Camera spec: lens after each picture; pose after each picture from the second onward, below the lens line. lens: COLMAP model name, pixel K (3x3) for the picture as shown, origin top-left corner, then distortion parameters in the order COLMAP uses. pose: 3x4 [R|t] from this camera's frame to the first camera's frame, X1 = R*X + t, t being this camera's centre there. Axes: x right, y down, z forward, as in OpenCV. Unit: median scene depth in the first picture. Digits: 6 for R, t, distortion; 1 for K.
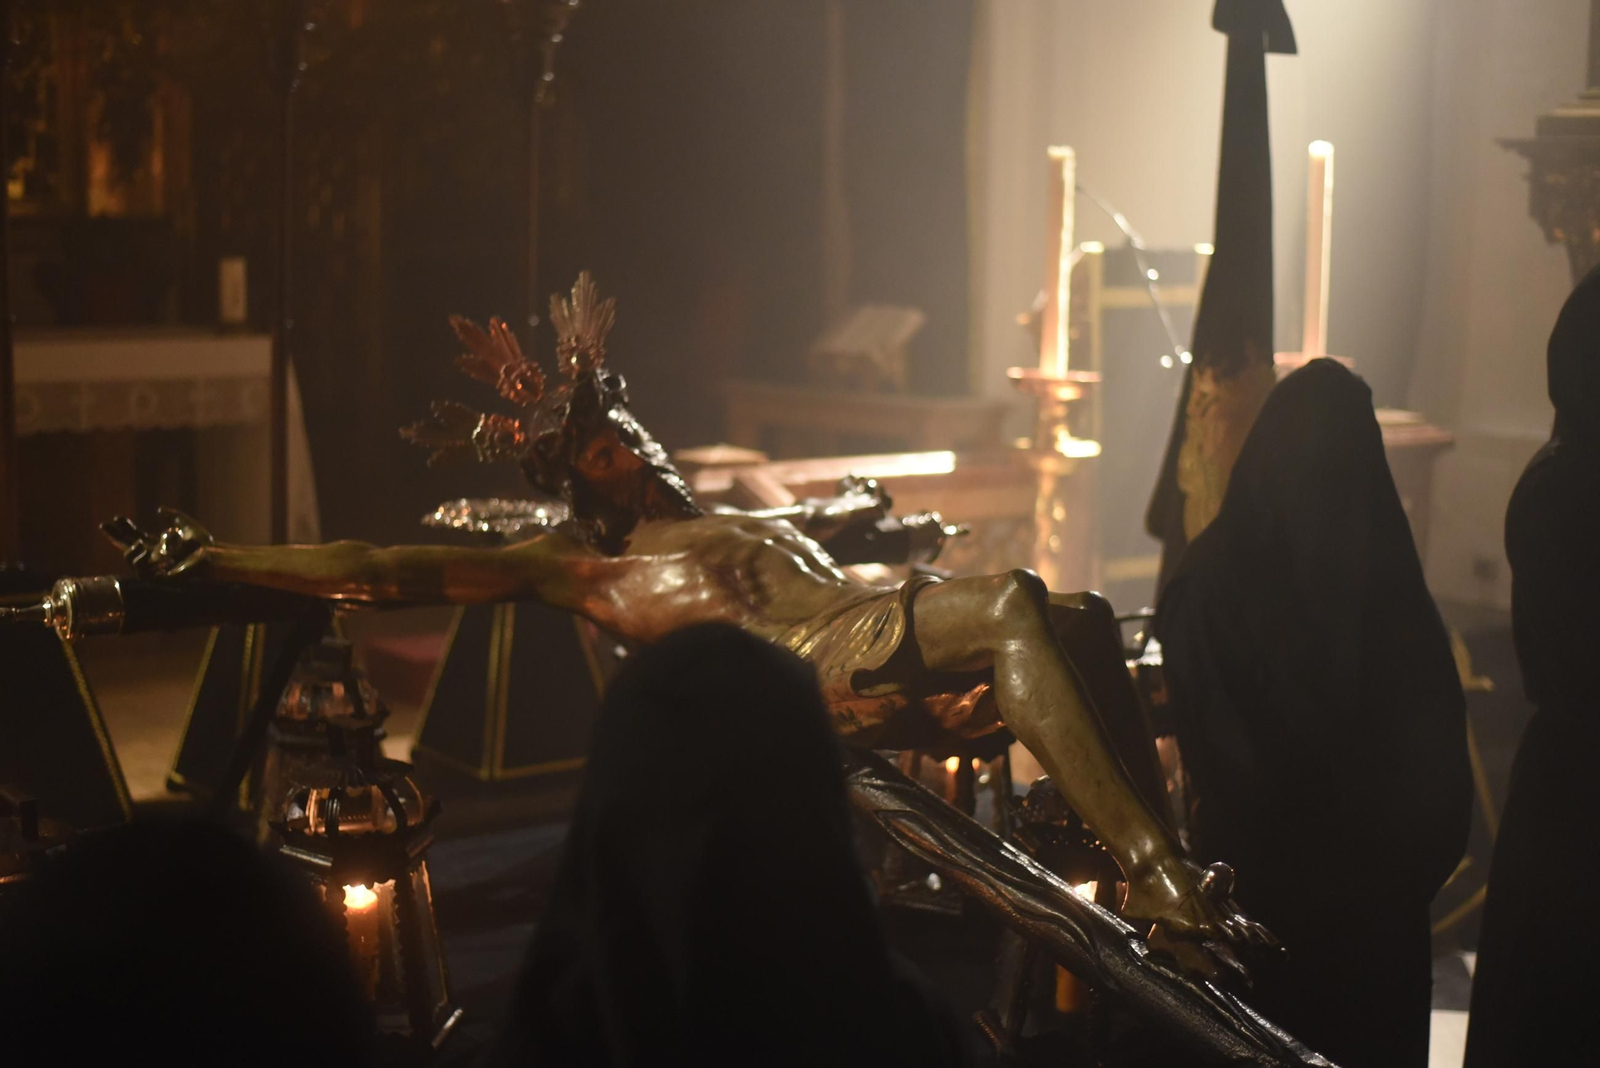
lens RADIAL K [[2341.9, 0, 808.9], [0, 2341.9, 538.1], [0, 0, 1]] dist [-0.091651, 0.000000]
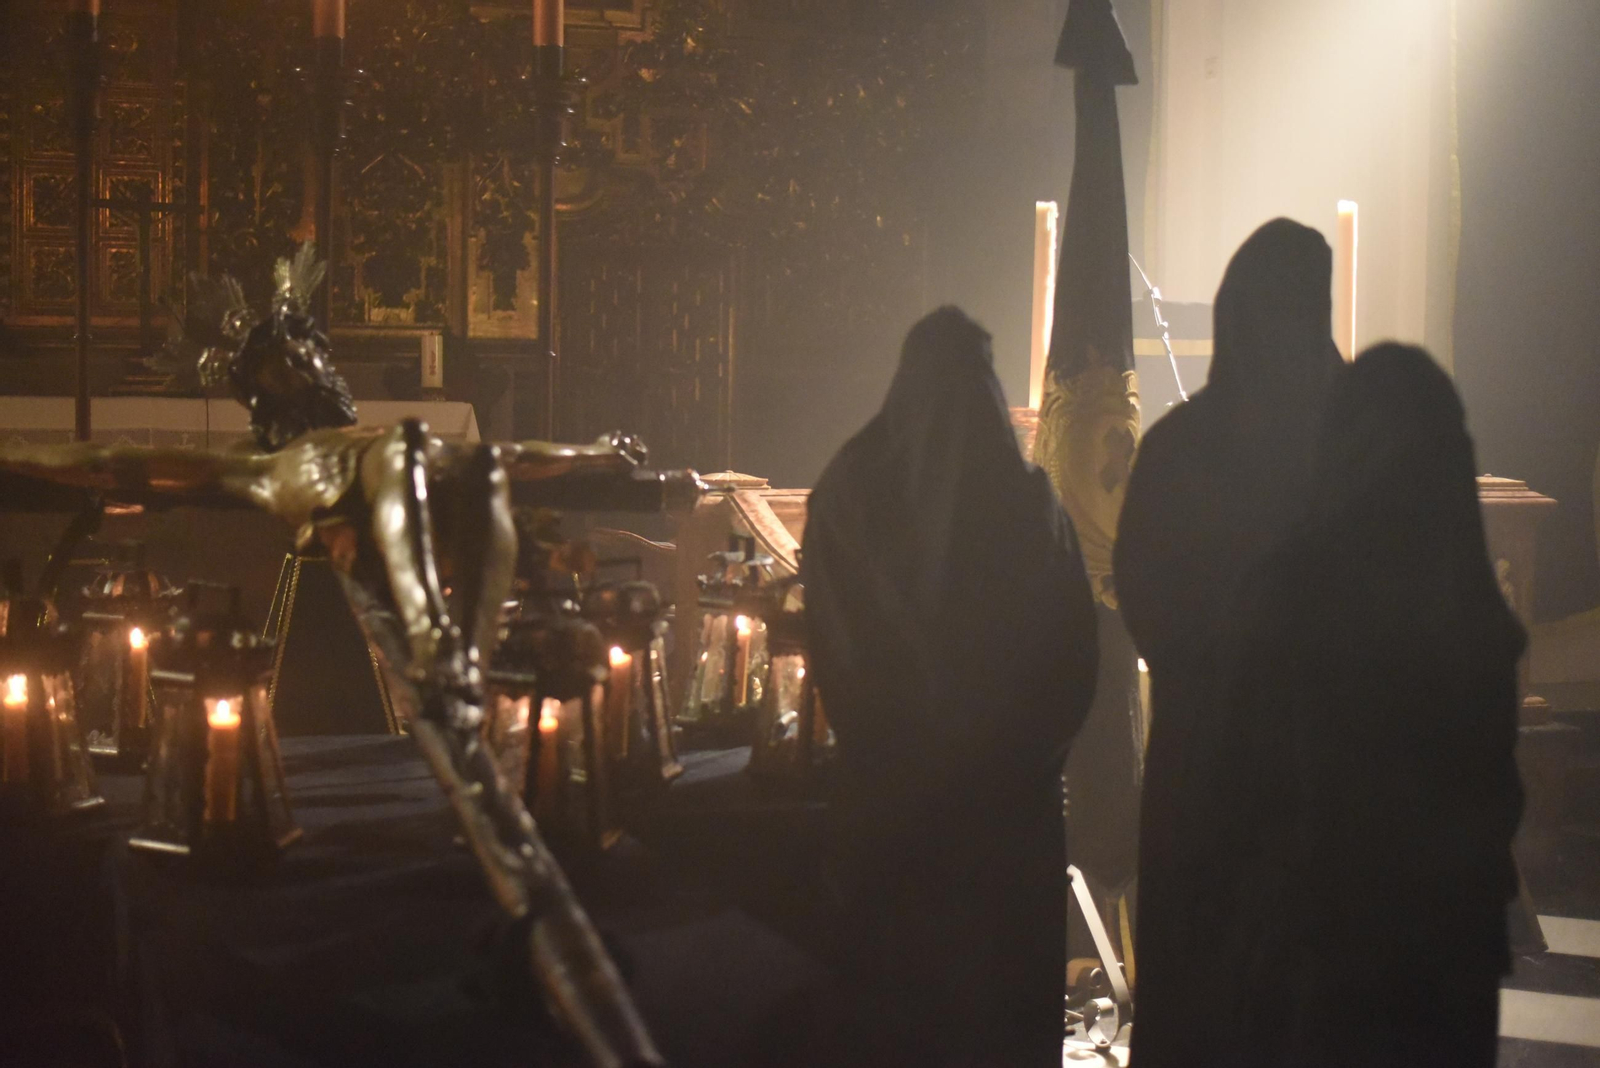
lens RADIAL K [[2341.9, 0, 801.8], [0, 2341.9, 518.9], [0, 0, 1]] dist [-0.091651, 0.000000]
pose [[0.958543, 0.009478, -0.284790, 0.467016], [-0.036790, 0.995198, -0.090707, 0.124797], [0.282562, 0.097423, 0.954289, -0.084140]]
